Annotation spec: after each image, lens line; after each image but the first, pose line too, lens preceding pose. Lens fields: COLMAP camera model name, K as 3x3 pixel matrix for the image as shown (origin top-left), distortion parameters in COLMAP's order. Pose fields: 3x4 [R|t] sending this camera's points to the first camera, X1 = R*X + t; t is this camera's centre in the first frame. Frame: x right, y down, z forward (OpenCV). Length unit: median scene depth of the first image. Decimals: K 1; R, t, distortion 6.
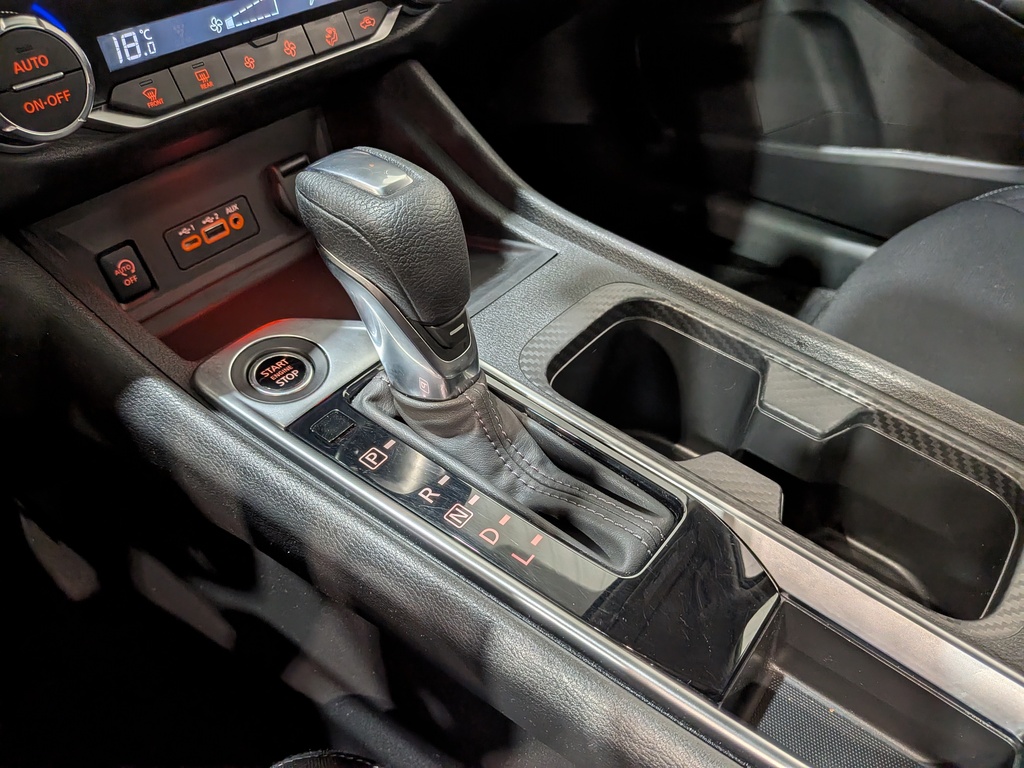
lens RADIAL K [[748.0, 0, 508.3], [0, 748.0, 403.7], [0, 0, 1]] dist [0.064173, -0.113368]
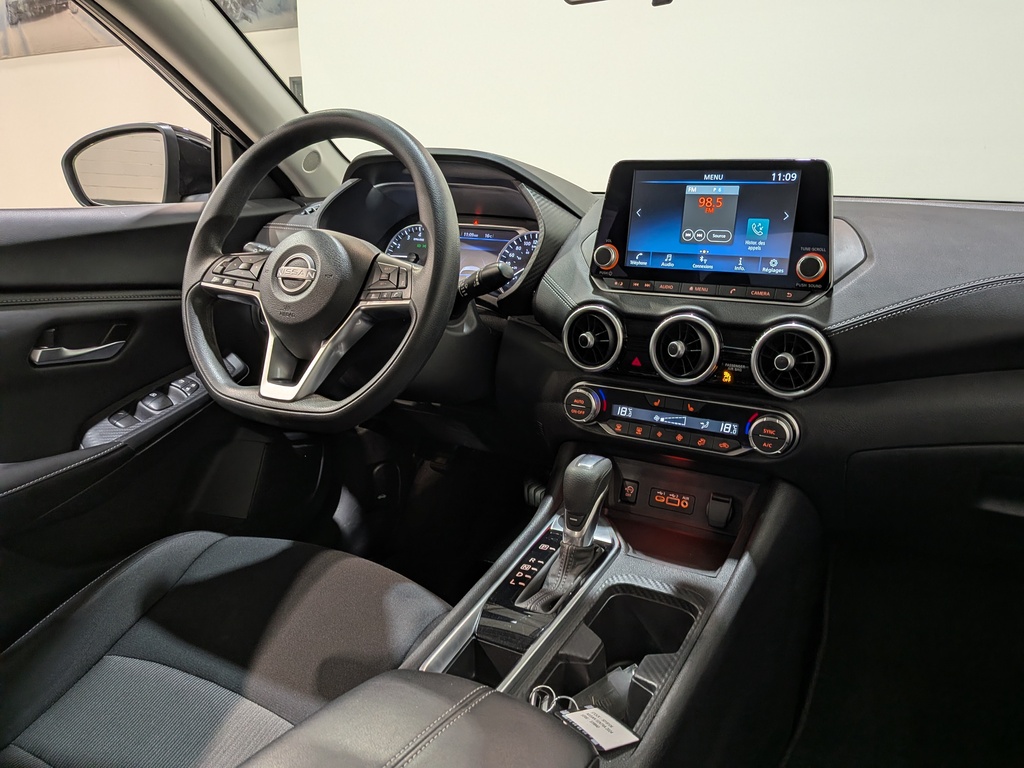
lens RADIAL K [[748.0, 0, 510.3], [0, 748.0, 406.7], [0, 0, 1]] dist [0.064173, -0.113368]
pose [[0.170774, 0.288685, -0.942071, 1.986803], [-0.681709, 0.724953, 0.098575, -0.433027], [0.711414, 0.625384, 0.320602, -0.246695]]
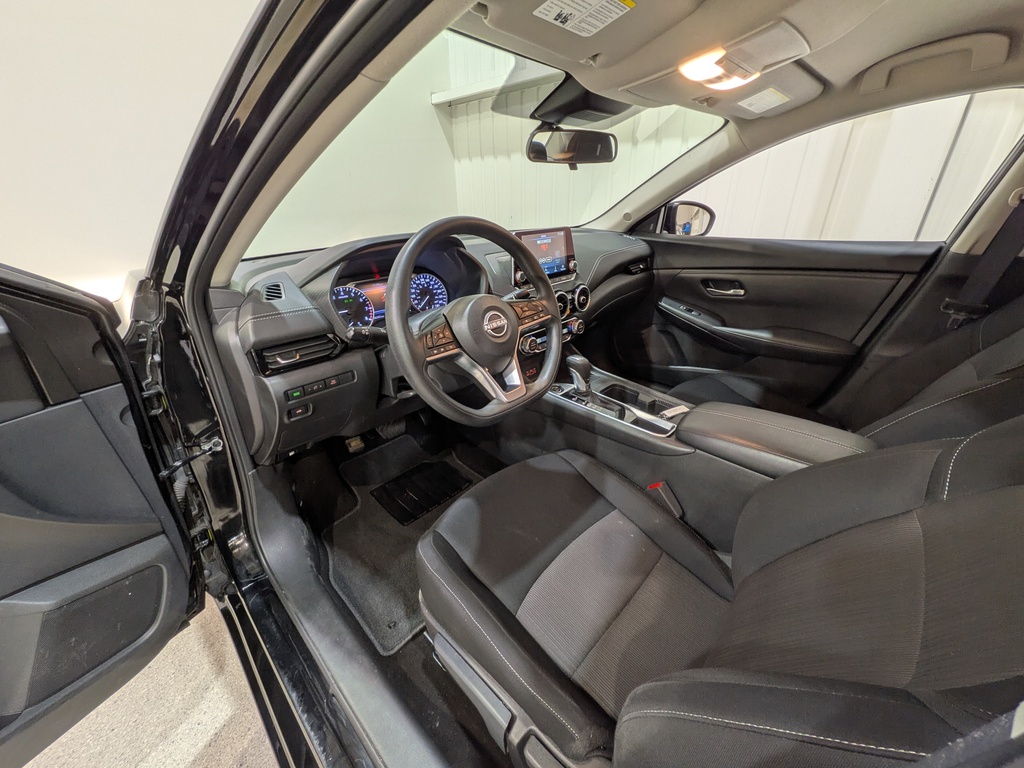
lens RADIAL K [[406.0, 0, 517.3], [0, 406.0, 382.9], [0, 0, 1]] dist [0.000554, 0.000218]
pose [[0.995823, 0.024743, -0.087890, -0.329055], [-0.050947, 0.949380, -0.309971, 0.945478], [0.075772, 0.313153, 0.946675, -2.170375]]
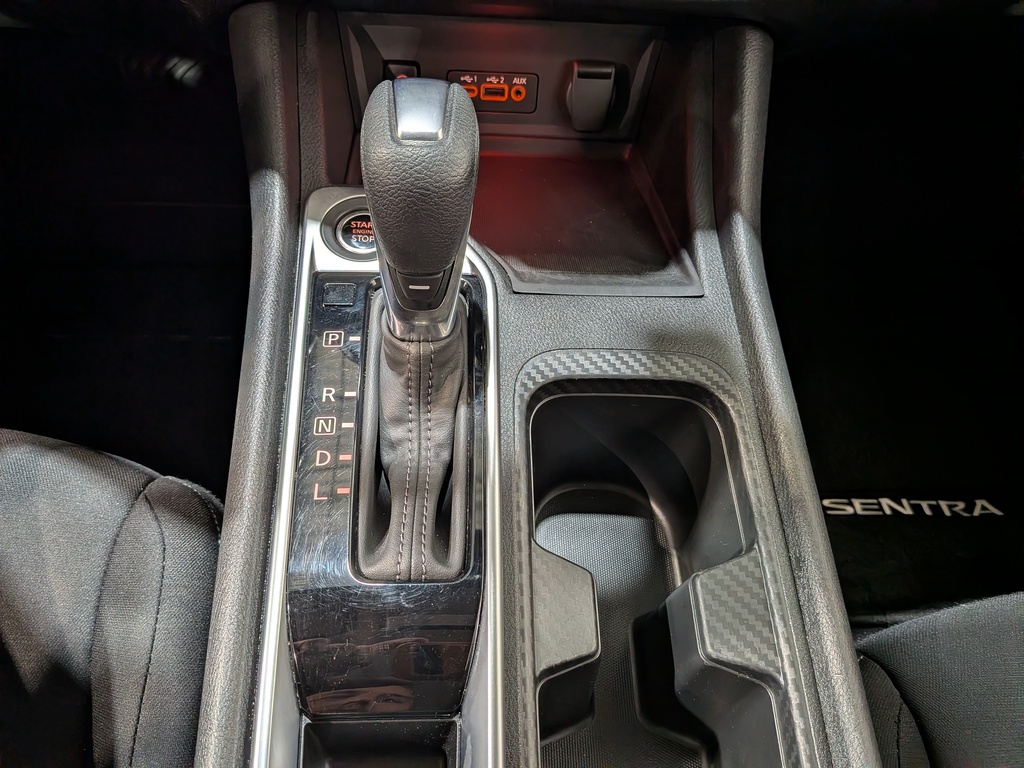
lens RADIAL K [[748.0, 0, 500.8], [0, 748.0, 383.6], [0, 0, 1]] dist [0.064173, -0.113368]
pose [[0.644430, 0.636289, -0.424083, 0.442363], [-0.570178, 0.769399, 0.287962, -0.302972], [0.509516, 0.056231, 0.858622, 0.161946]]
